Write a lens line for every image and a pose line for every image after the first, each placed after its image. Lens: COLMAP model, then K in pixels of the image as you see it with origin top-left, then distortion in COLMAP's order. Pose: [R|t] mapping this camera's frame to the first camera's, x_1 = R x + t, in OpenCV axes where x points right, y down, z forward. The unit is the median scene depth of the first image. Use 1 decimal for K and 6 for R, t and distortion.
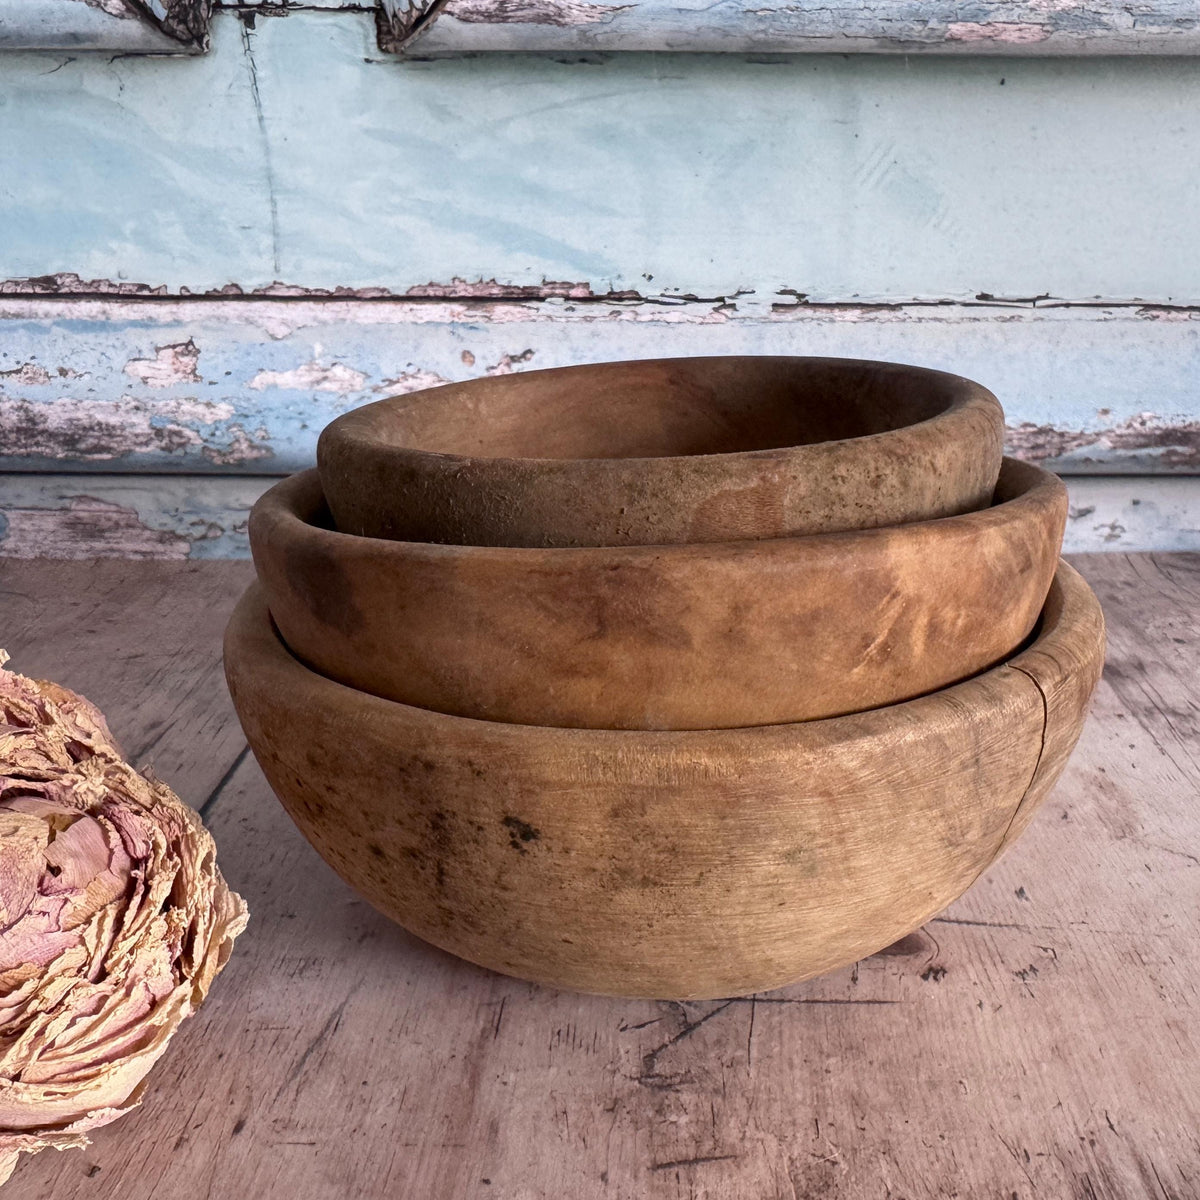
lens RADIAL K [[1238.5, 0, 684.4], [0, 1238.5, 631.2], [0, 0, 1]] dist [-0.011457, 0.010396]
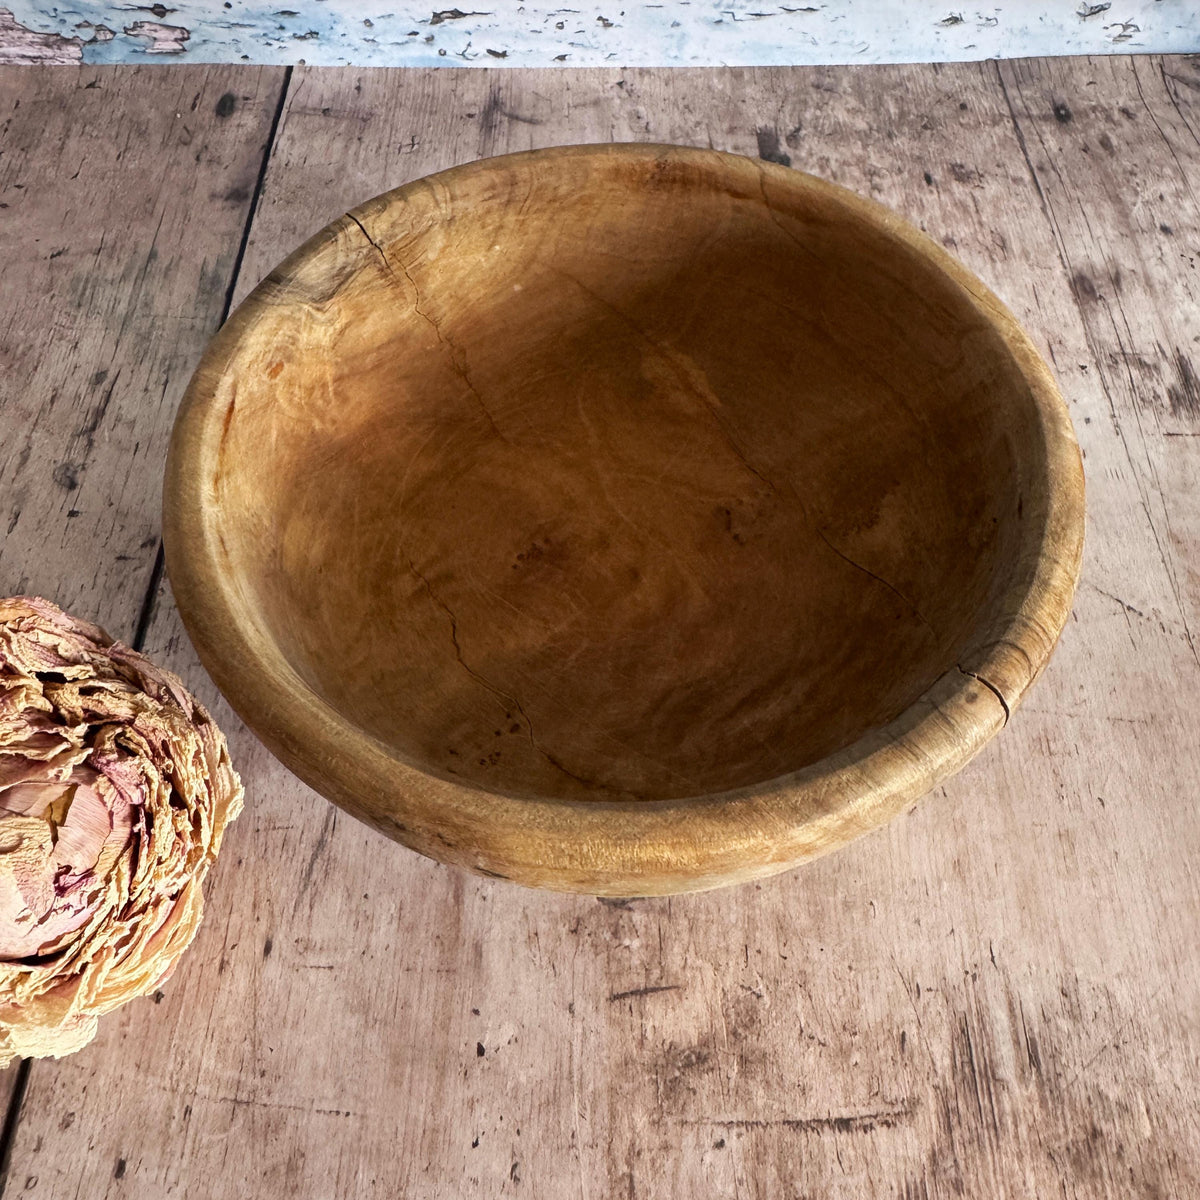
lens RADIAL K [[1141.6, 0, 599.0], [0, 1141.6, 519.7], [0, 0, 1]] dist [-0.011367, 0.010630]
pose [[0.999849, 0.008931, -0.014896, -0.018710], [0.000875, 0.830676, 0.556755, -0.451089], [0.017347, -0.556684, 0.830543, 0.248039]]
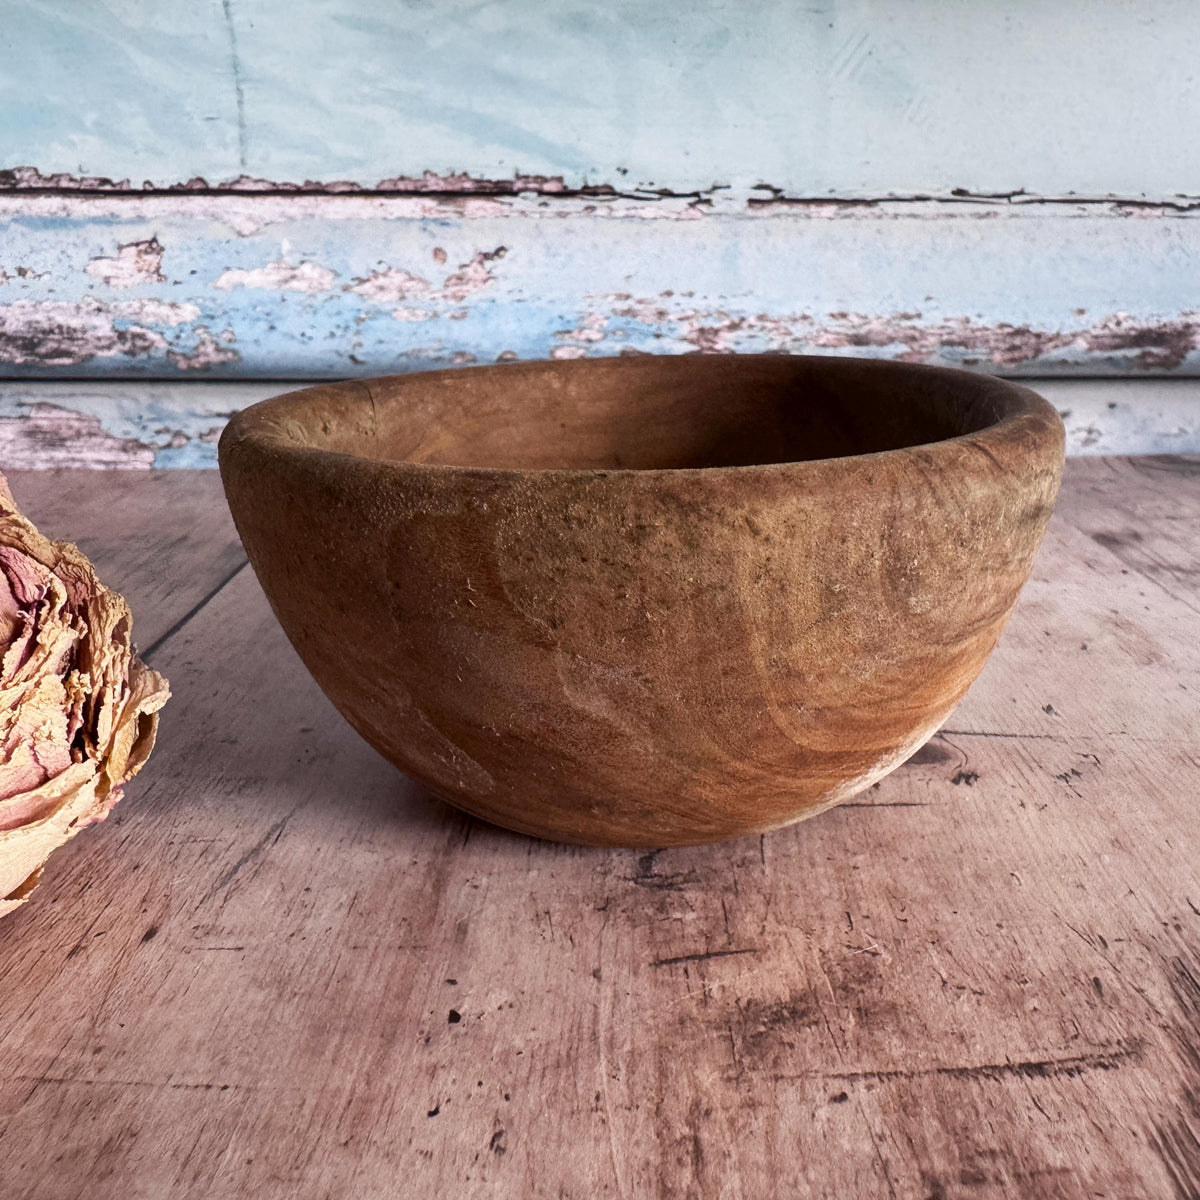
lens RADIAL K [[1142.8, 0, 683.8], [0, 1142.8, 606.5], [0, 0, 1]] dist [-0.009714, 0.006026]
pose [[0.999480, -0.011699, 0.030047, -0.020545], [0.013029, 0.998926, -0.044456, 0.176240], [-0.029495, 0.044825, 0.998559, 0.175993]]
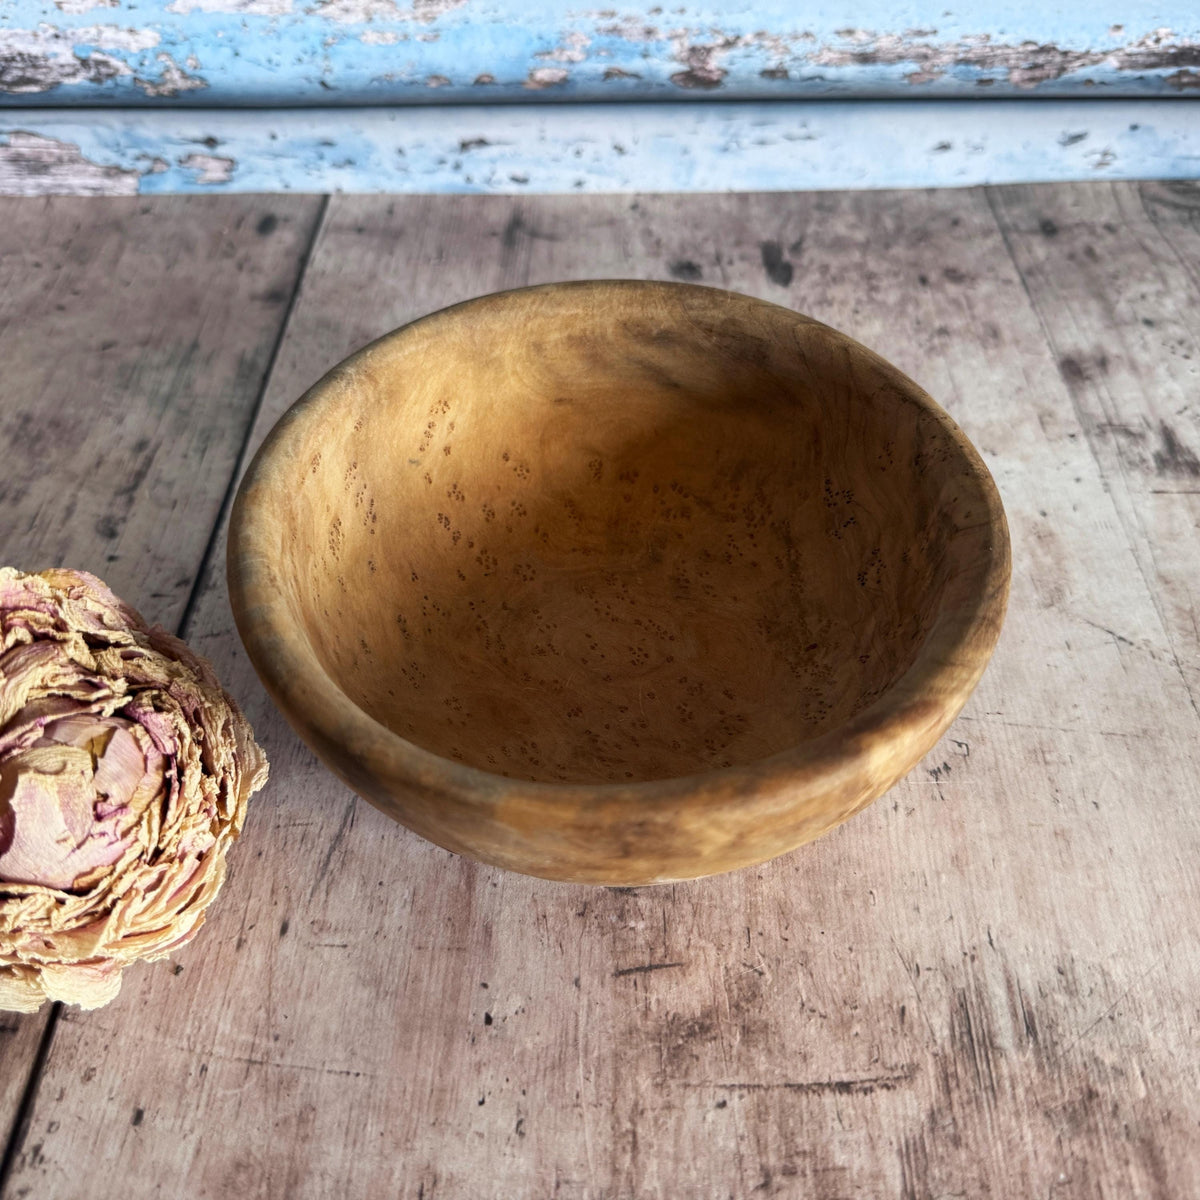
lens RADIAL K [[1185.1, 0, 598.8], [0, 1185.1, 606.5], [0, 0, 1]] dist [-0.021617, -0.042187]
pose [[0.999299, 0.009094, -0.036305, -0.002158], [0.008247, 0.892694, 0.450588, -0.336603], [0.036507, -0.450572, 0.891993, 0.075177]]
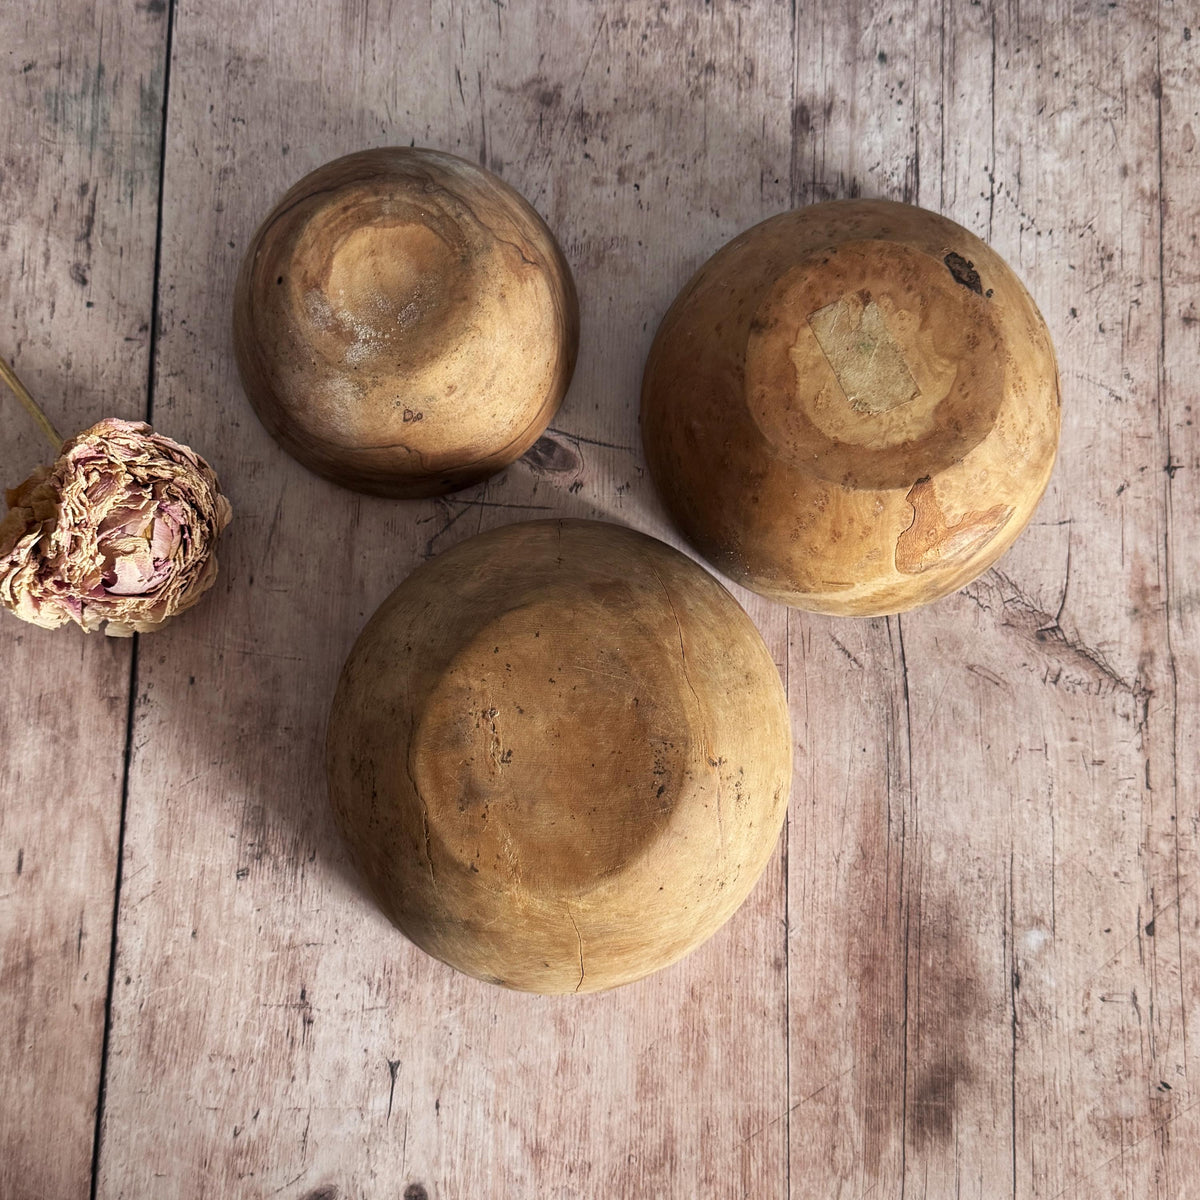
lens RADIAL K [[1625.7, 0, 587.9], [0, 1625.7, 615.0], [0, 0, 1]] dist [0.188053, -0.540745]
pose [[0.998778, 0.036330, -0.033507, 0.295031], [0.012562, 0.469088, 0.883062, -1.793195], [0.047799, -0.882404, 0.468058, -0.363574]]
